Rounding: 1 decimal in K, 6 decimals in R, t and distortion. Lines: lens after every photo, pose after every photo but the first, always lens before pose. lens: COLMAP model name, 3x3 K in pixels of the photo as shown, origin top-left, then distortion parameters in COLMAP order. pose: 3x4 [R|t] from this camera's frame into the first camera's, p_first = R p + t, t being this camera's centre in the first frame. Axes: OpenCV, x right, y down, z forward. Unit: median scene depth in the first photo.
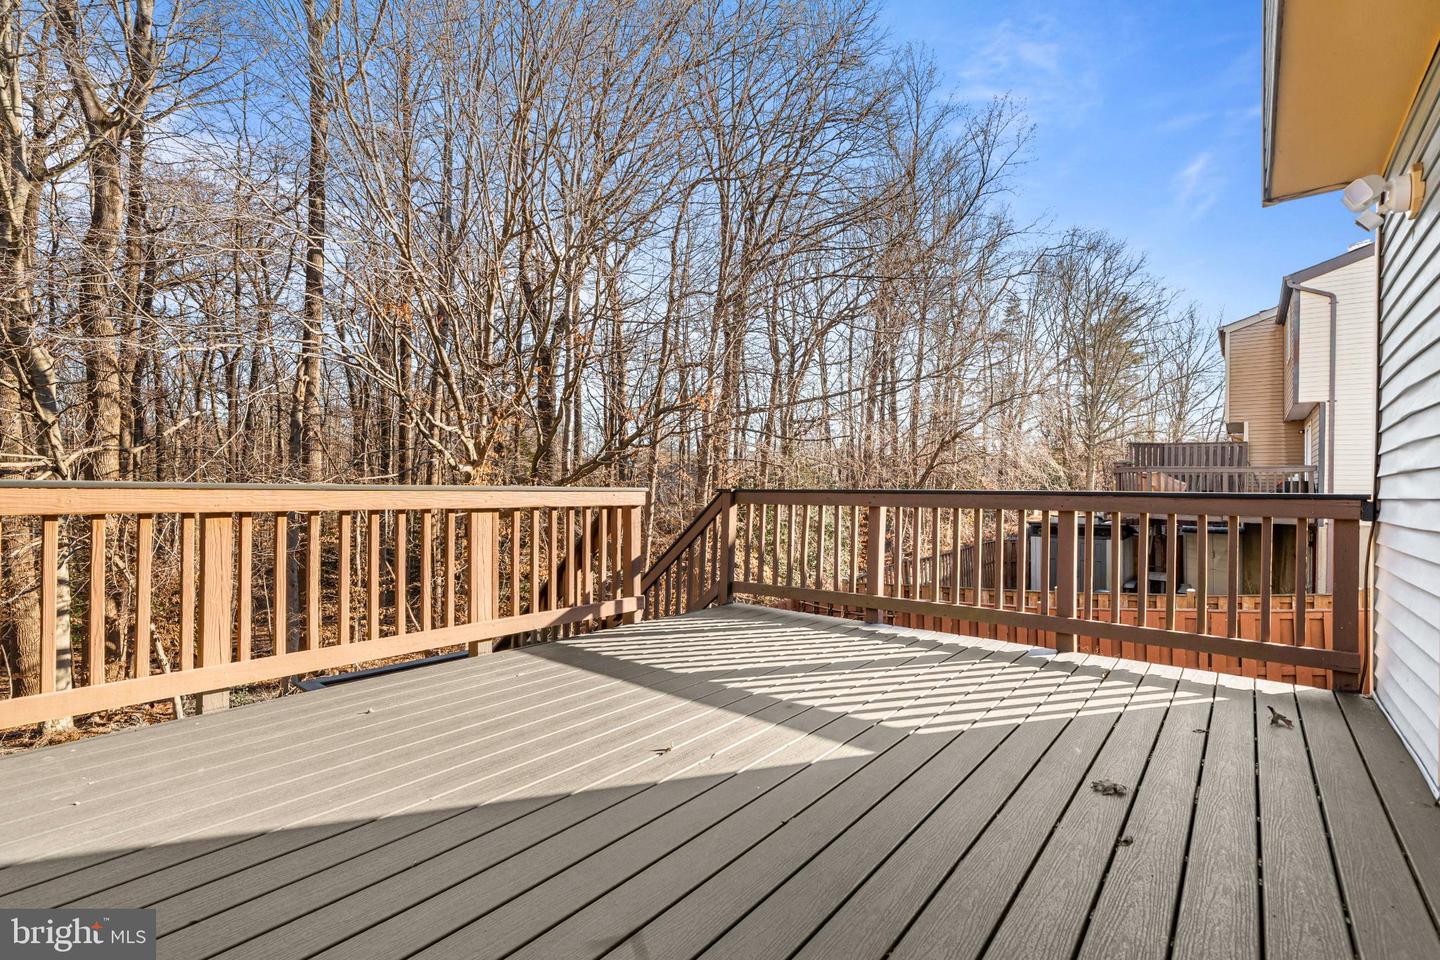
lens RADIAL K [[620.3, 0, 720.2], [0, 620.3, 488.5], [0, 0, 1]] dist [0.001625, -0.000866]
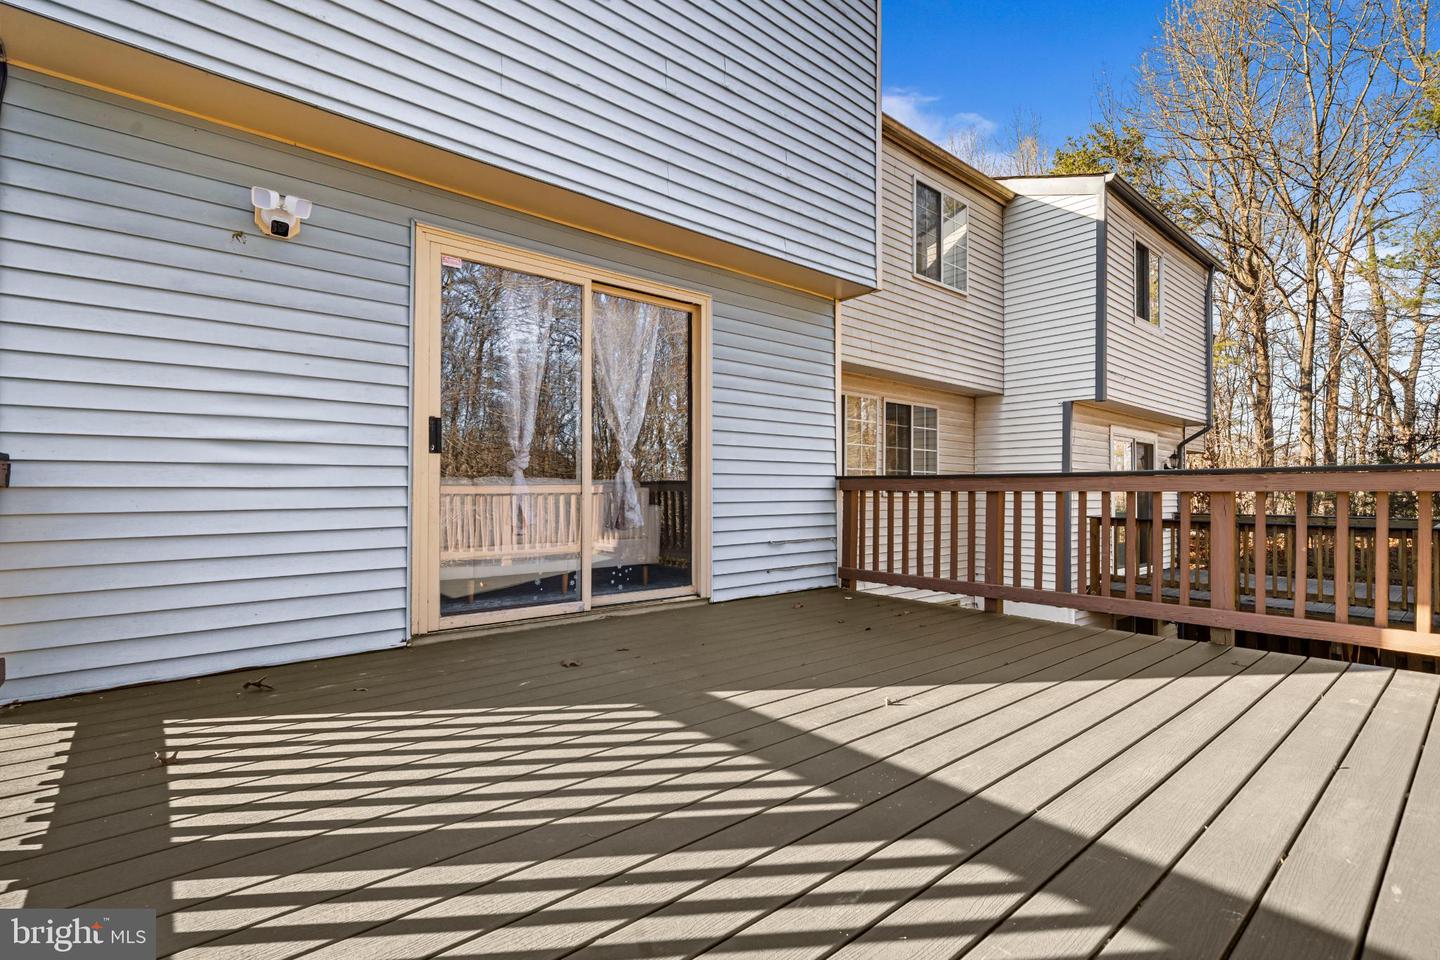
lens RADIAL K [[620.3, 0, 719.0], [0, 620.3, 484.2], [0, 0, 1]] dist [0.001625, -0.000866]
pose [[-0.981465, -0.013248, 0.191181, 0.003006], [-0.013858, 0.999902, -0.001857, 0.038418], [-0.191138, -0.004472, -0.981553, 1.570953]]
